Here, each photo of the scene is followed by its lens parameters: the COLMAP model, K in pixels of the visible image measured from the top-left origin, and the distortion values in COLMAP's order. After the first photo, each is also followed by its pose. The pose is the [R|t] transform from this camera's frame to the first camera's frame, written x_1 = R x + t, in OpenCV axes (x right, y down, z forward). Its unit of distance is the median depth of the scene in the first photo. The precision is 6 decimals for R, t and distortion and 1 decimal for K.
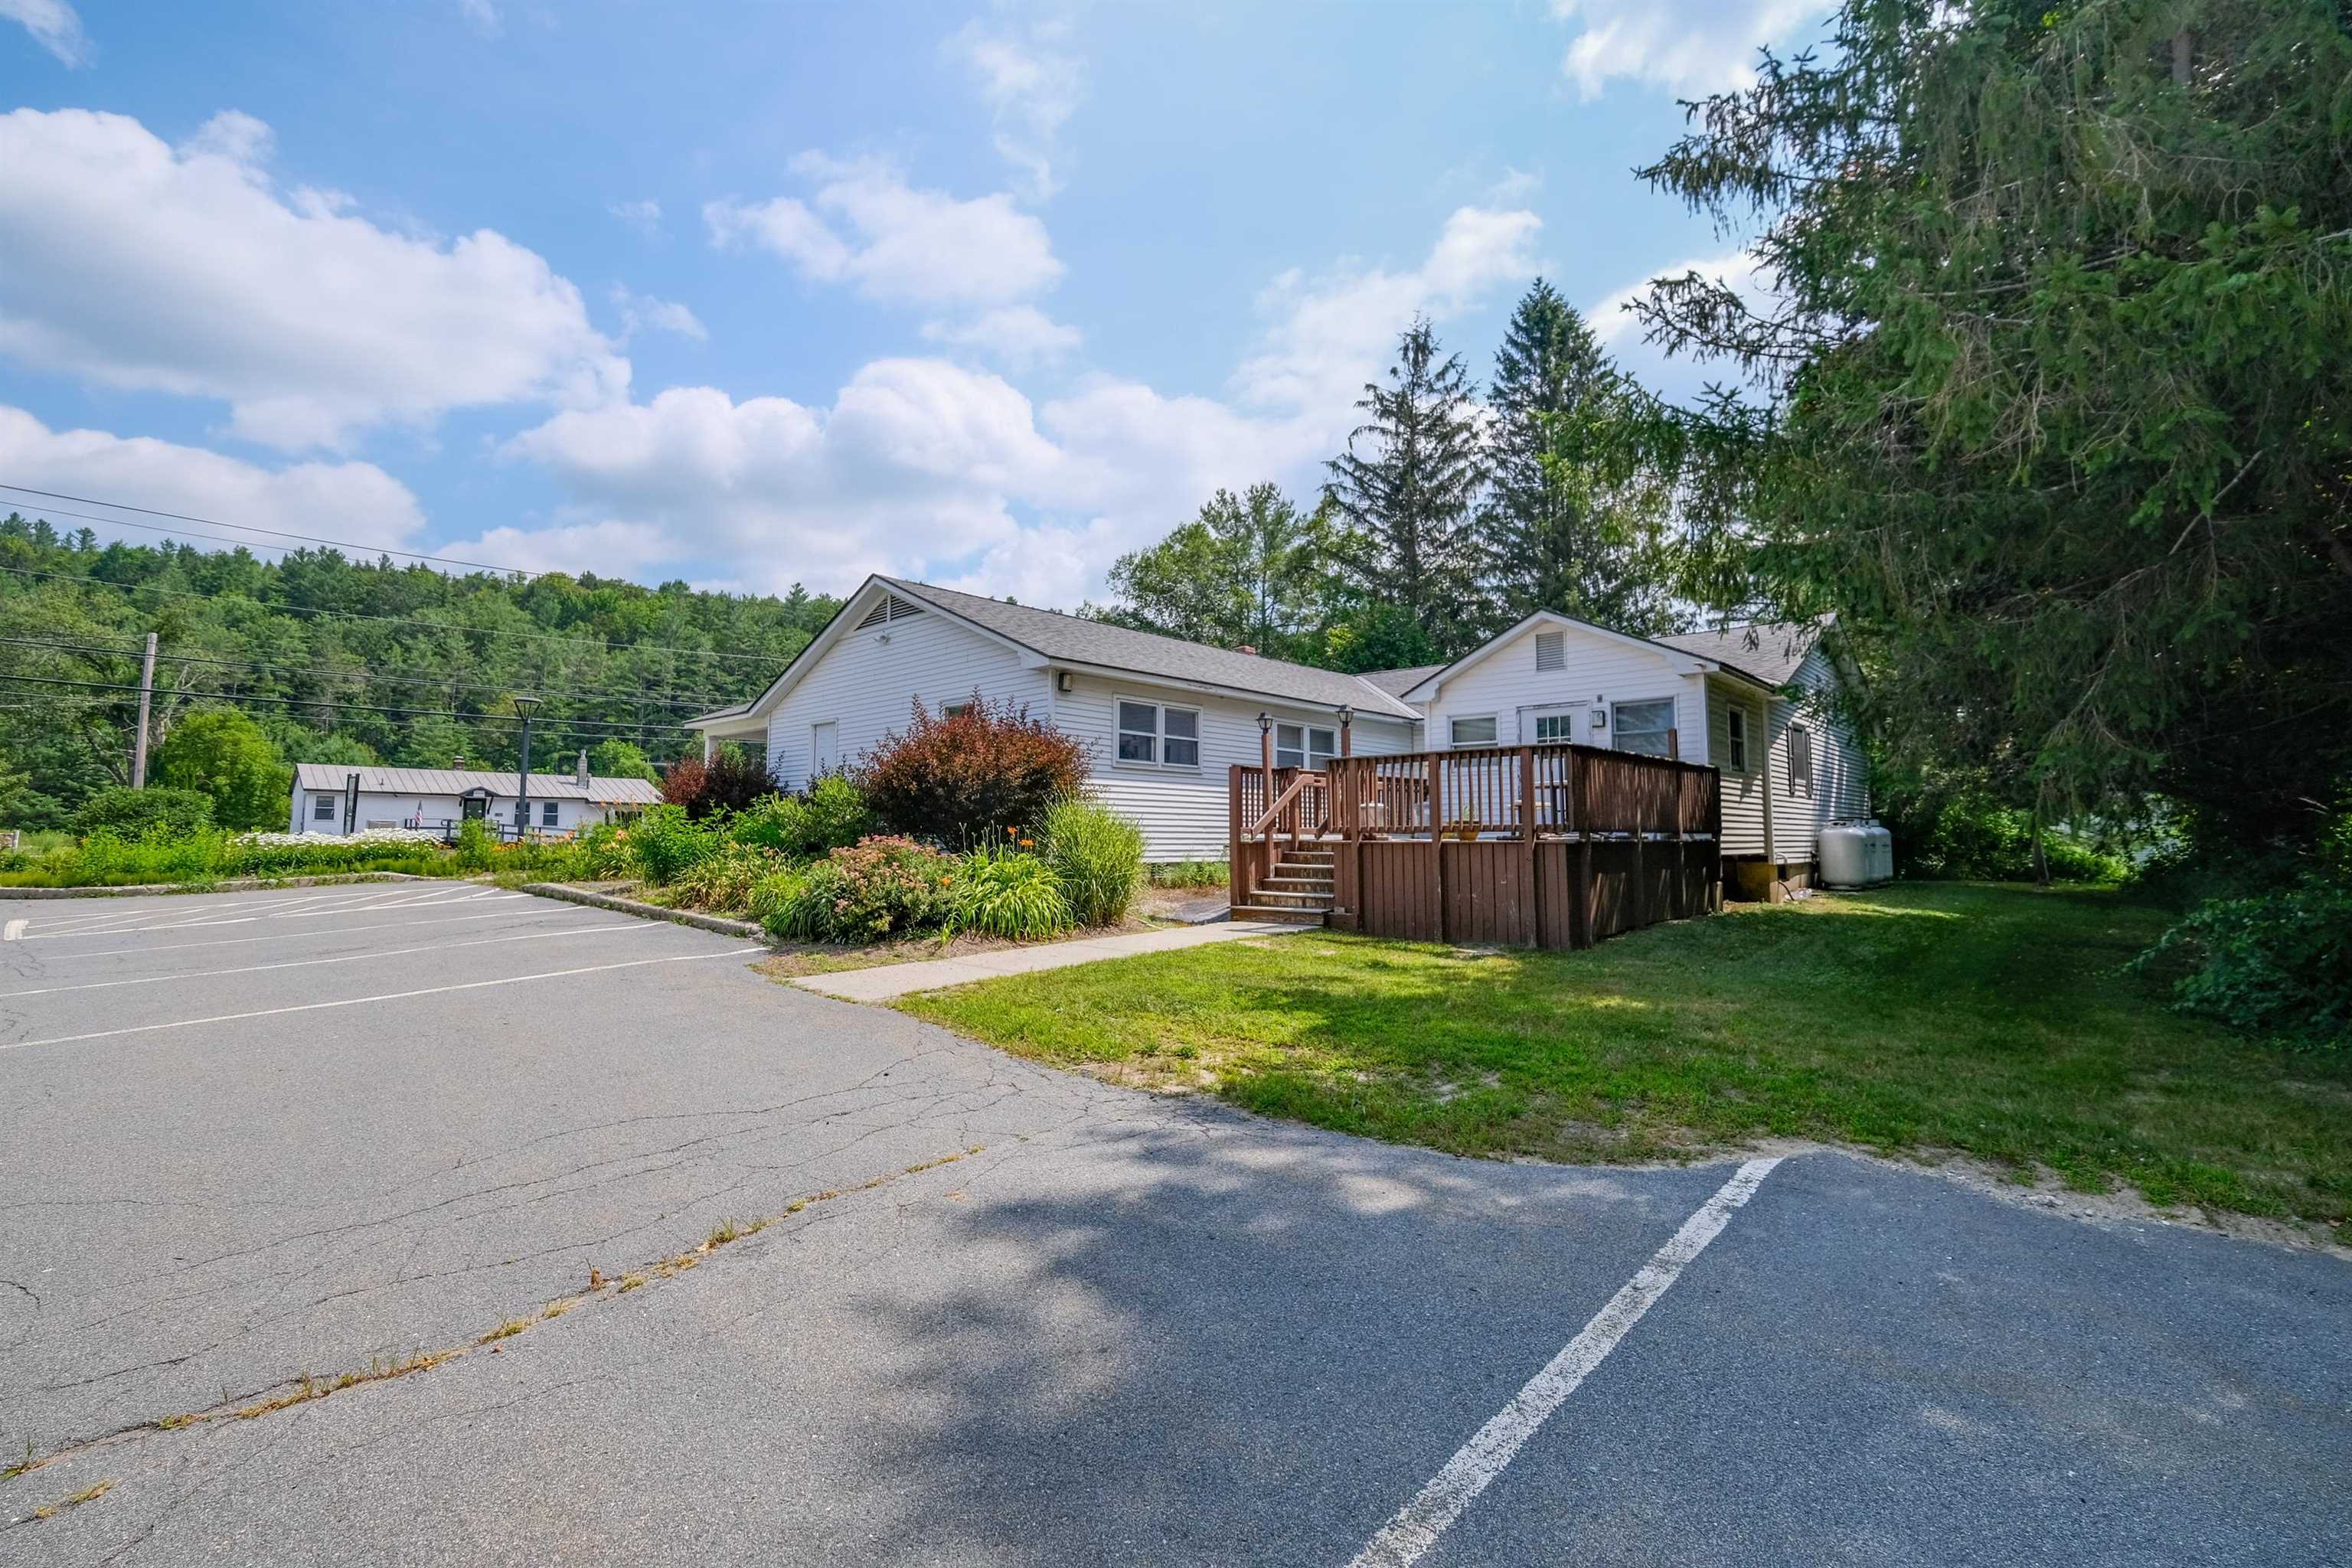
lens RADIAL K [[1023.2, 0, 1172.2], [0, 1023.2, 763.6], [0, 0, 1]] dist [-0.002720, -0.000334]
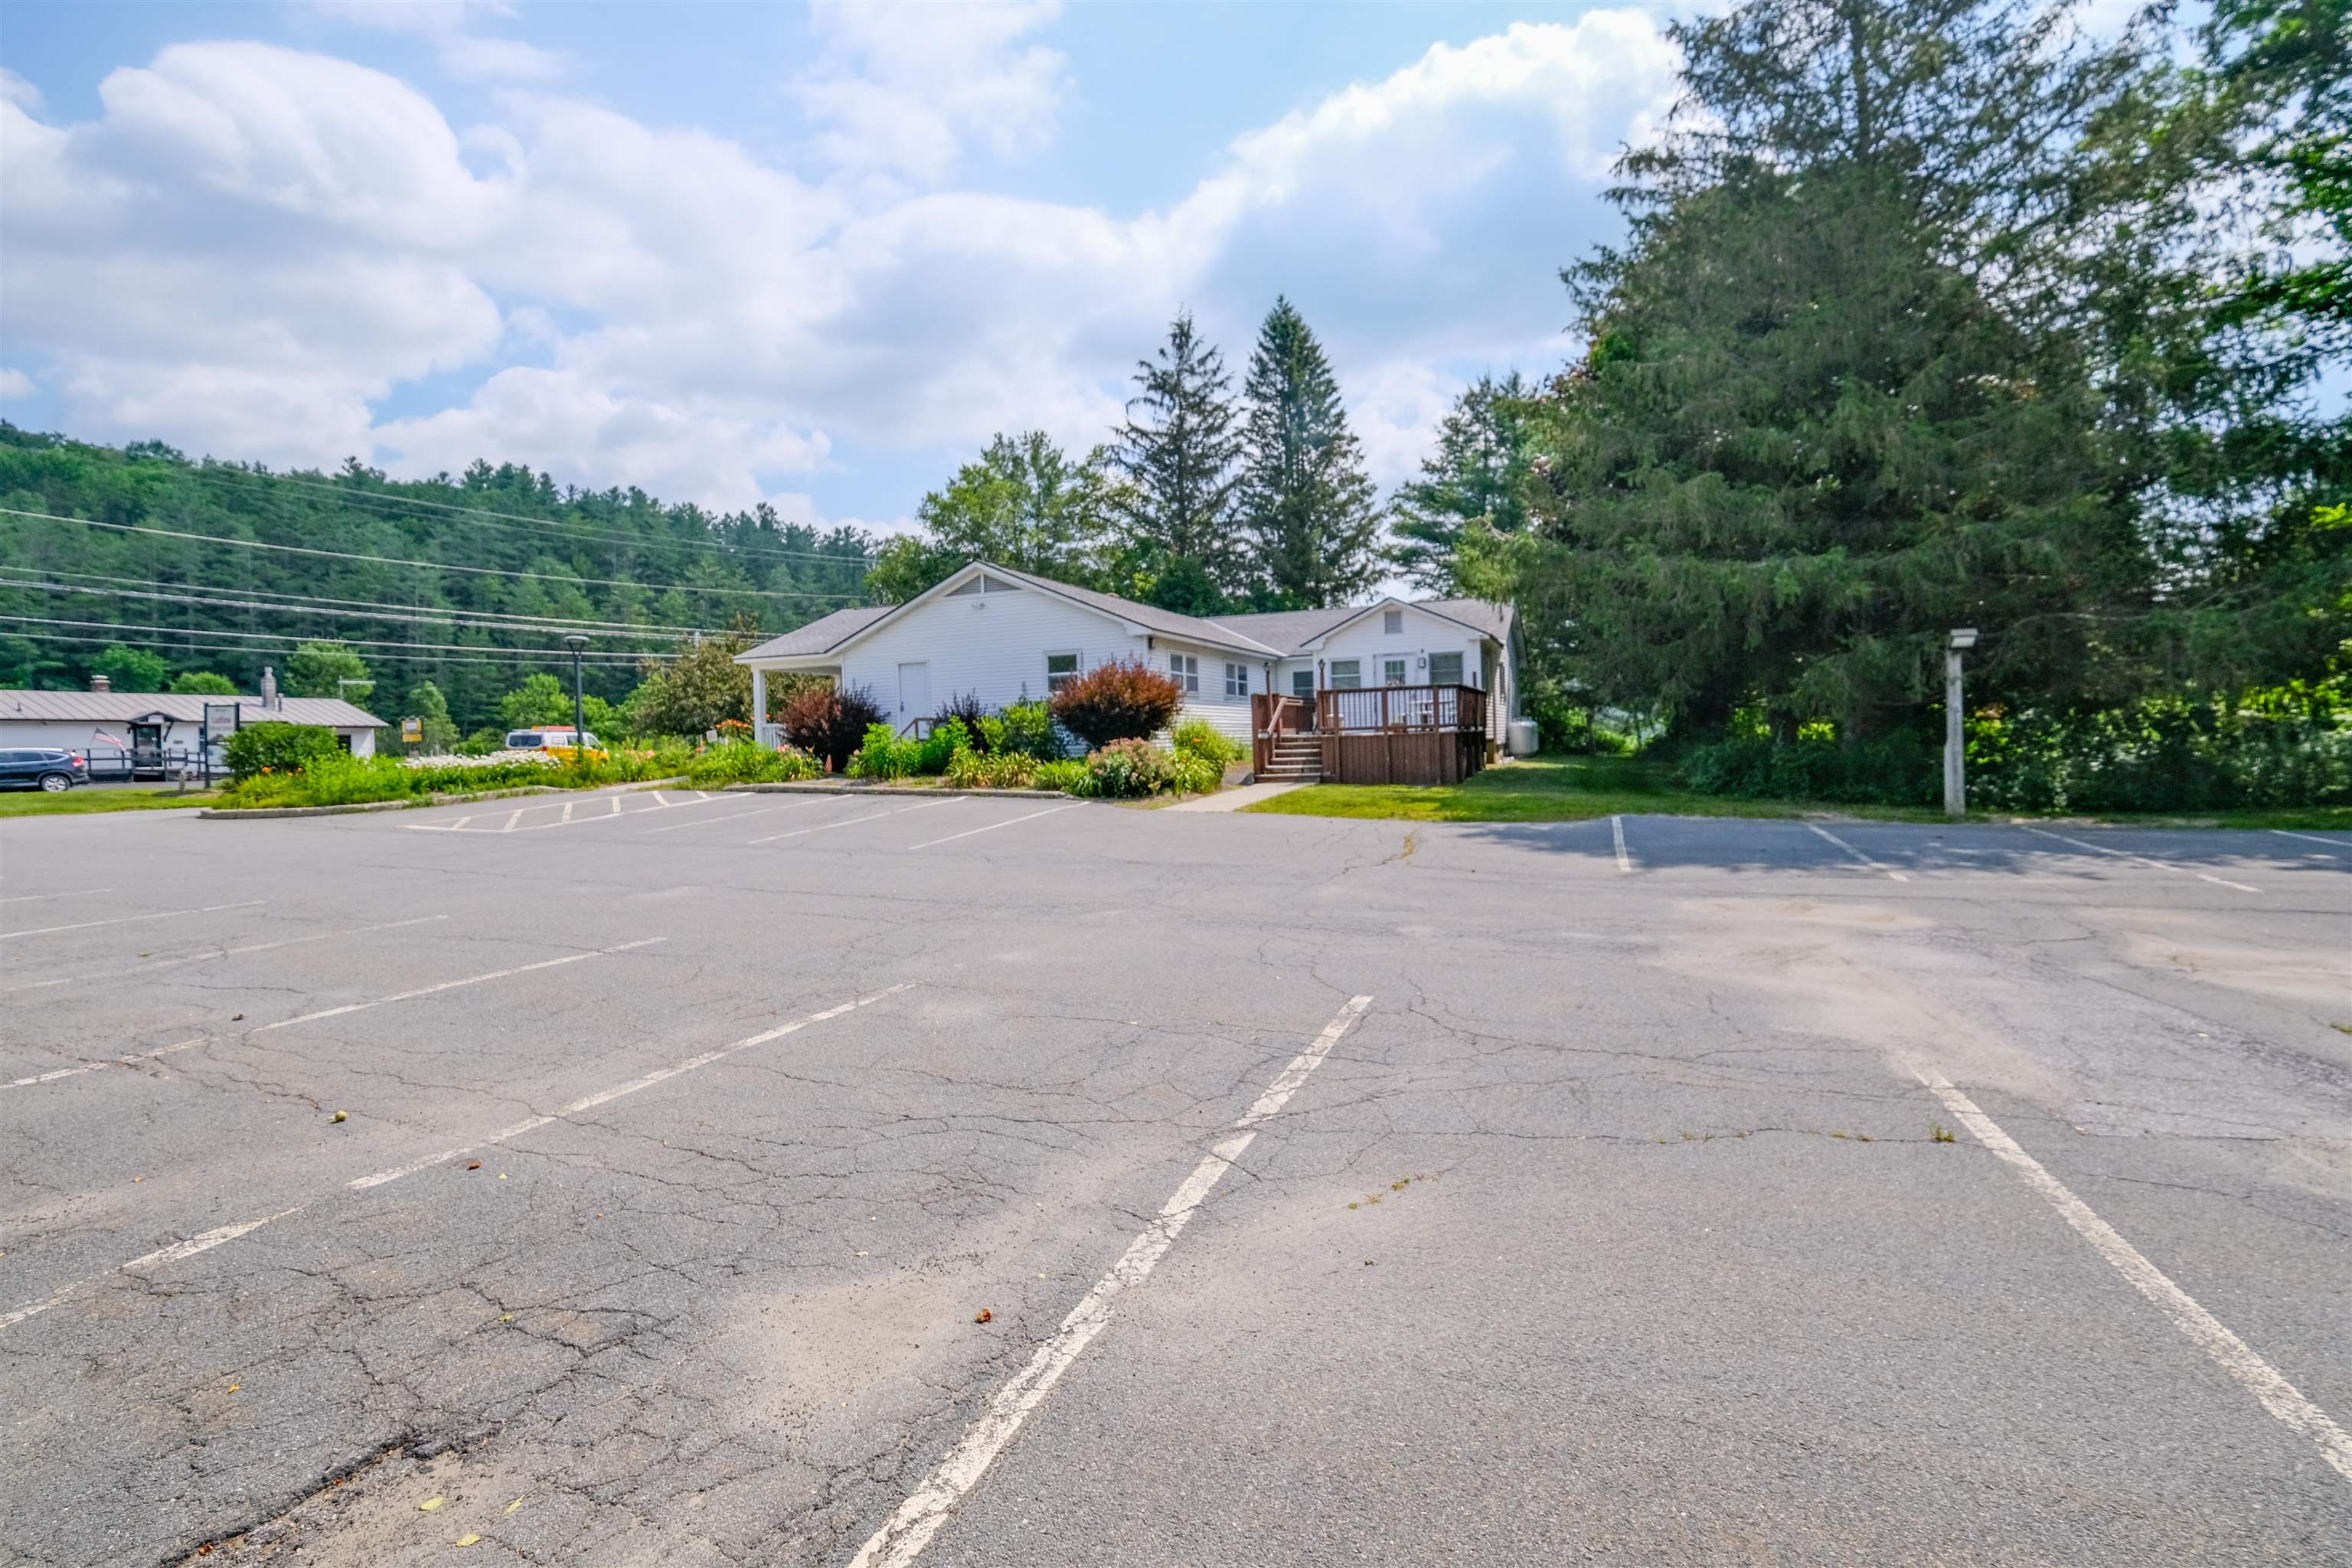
lens RADIAL K [[1023.2, 0, 1179.0], [0, 1023.2, 755.3], [0, 0, 1]] dist [-0.002720, -0.000334]
pose [[0.937213, -0.033994, 0.347096, -0.209376], [0.004683, 0.996375, 0.084937, -0.013282], [-0.348725, -0.077979, 0.933975, -0.178764]]
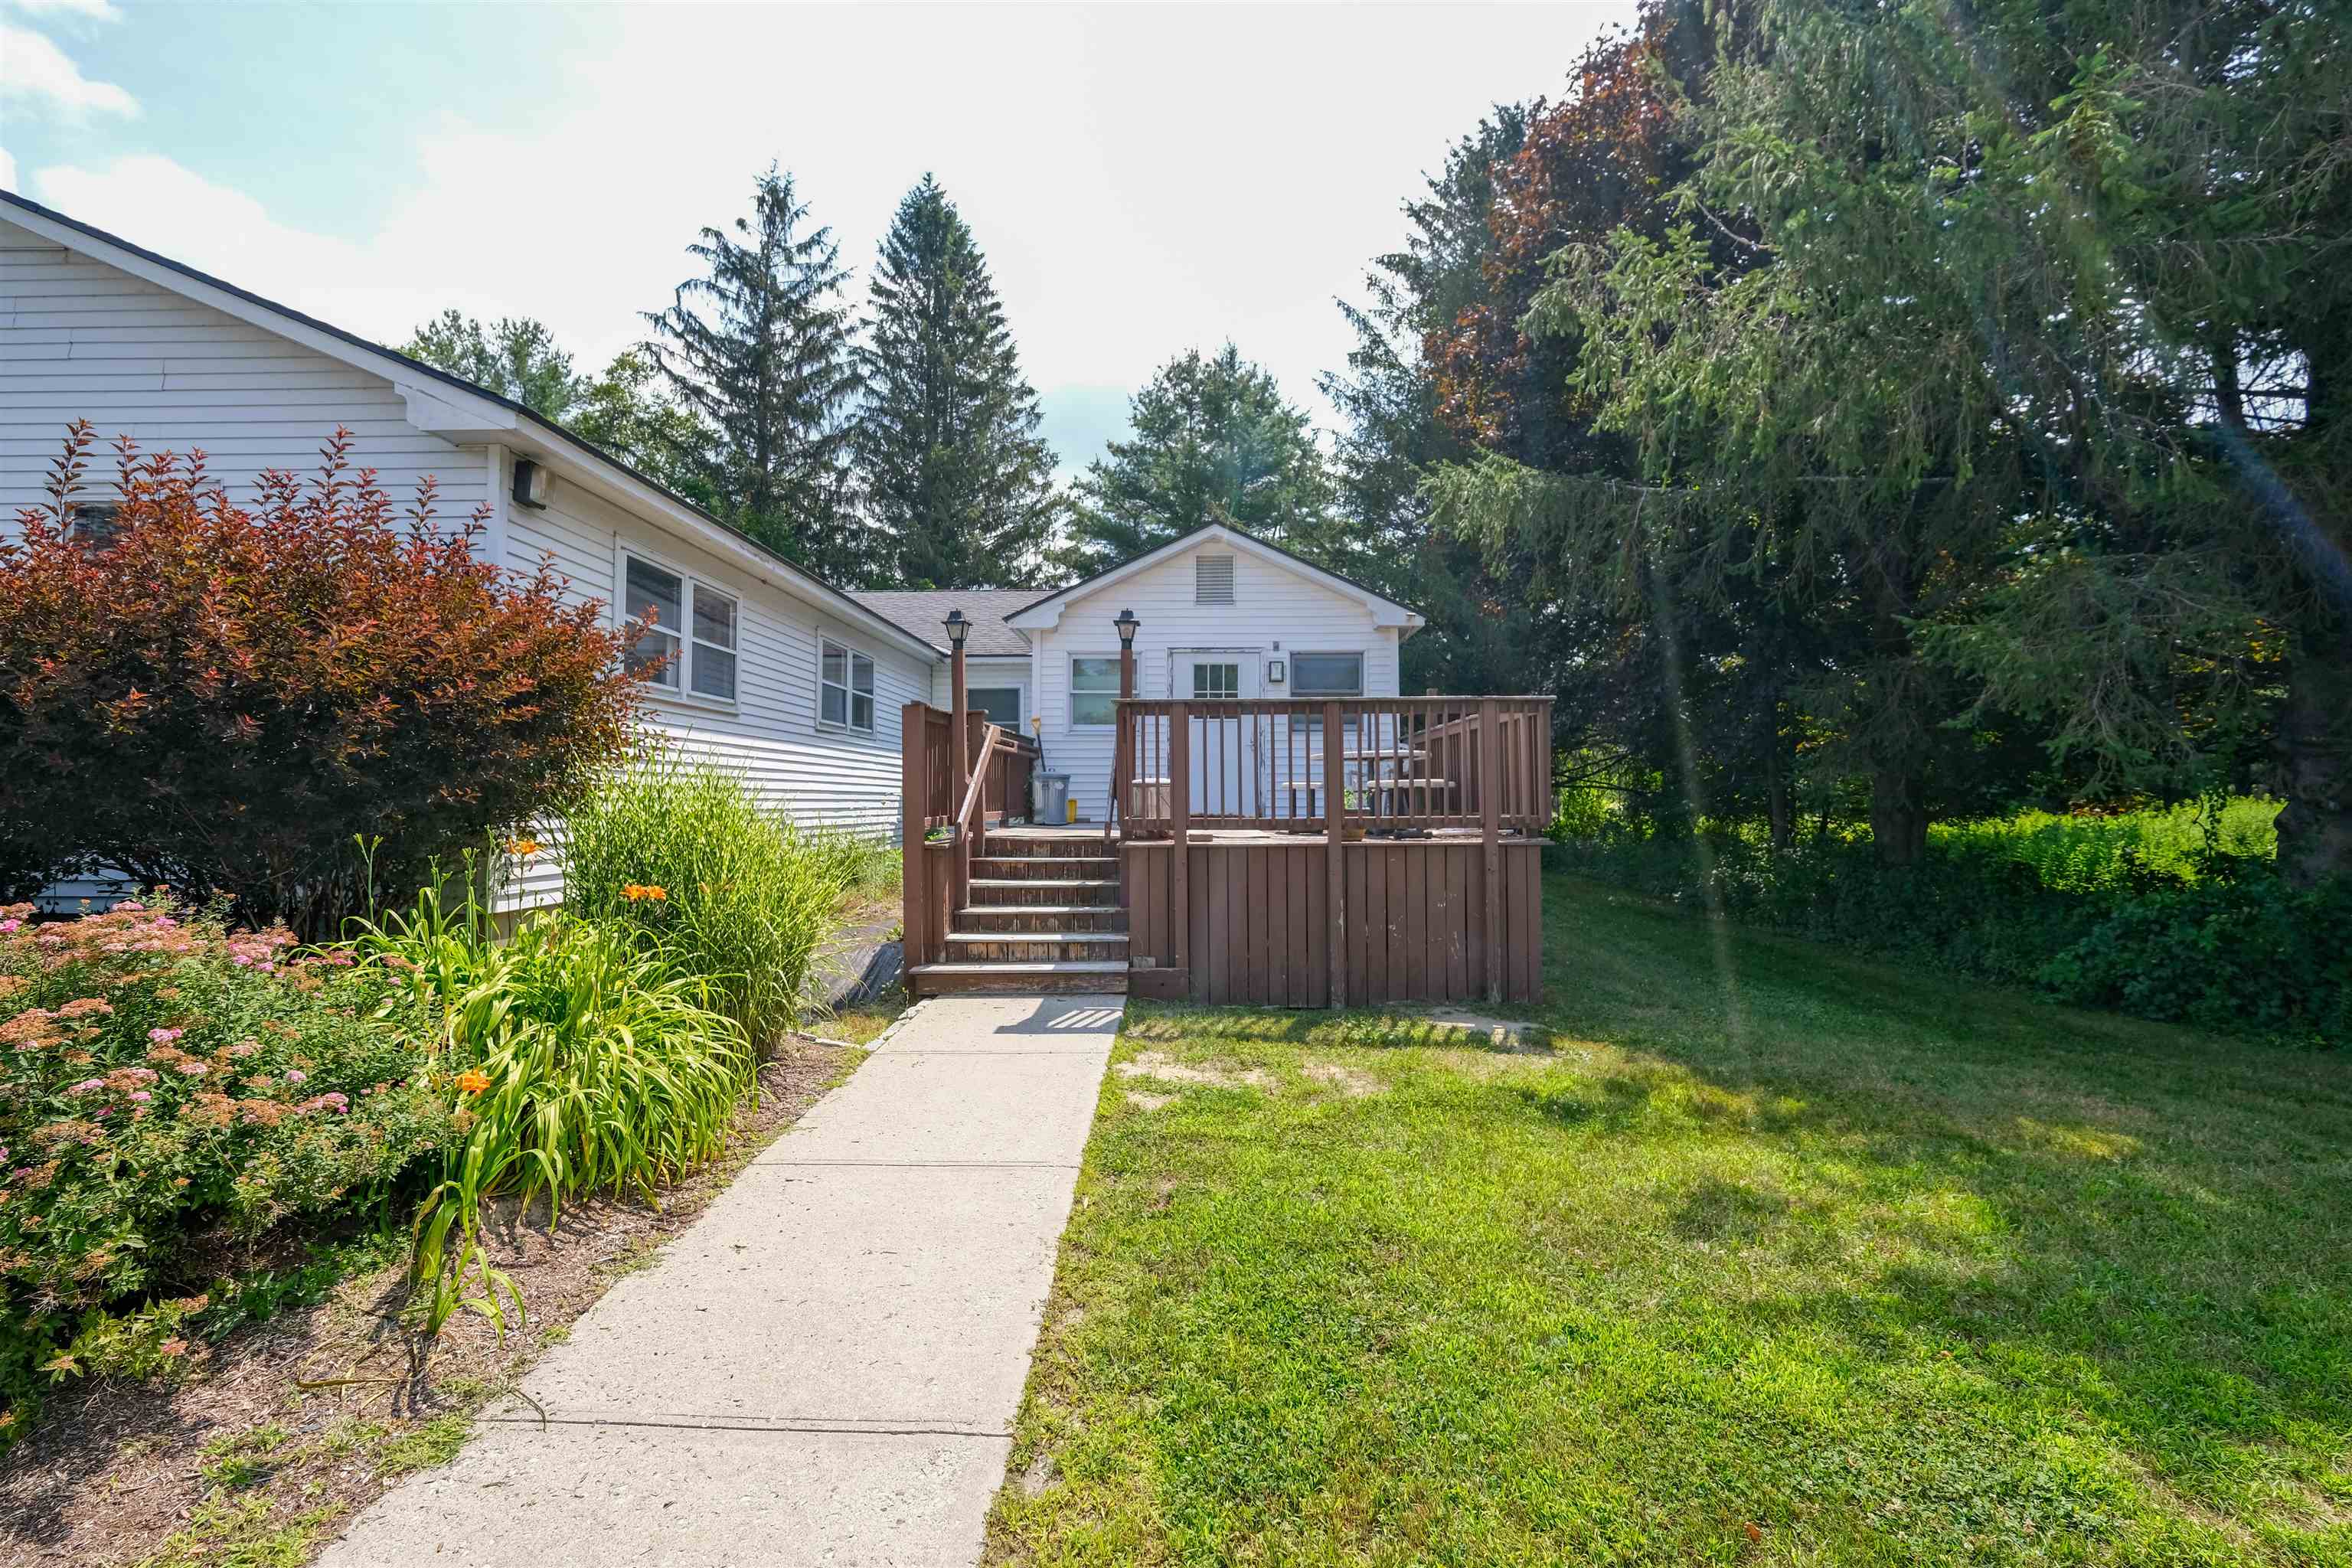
lens RADIAL K [[1023.2, 0, 1185.9], [0, 1023.2, 763.4], [0, 0, 1]] dist [-0.002720, -0.000334]
pose [[0.736051, 0.019180, 0.676655, -0.062827], [-0.046296, 0.998684, 0.022053, 0.004799], [-0.675341, -0.047558, 0.735970, 0.164289]]
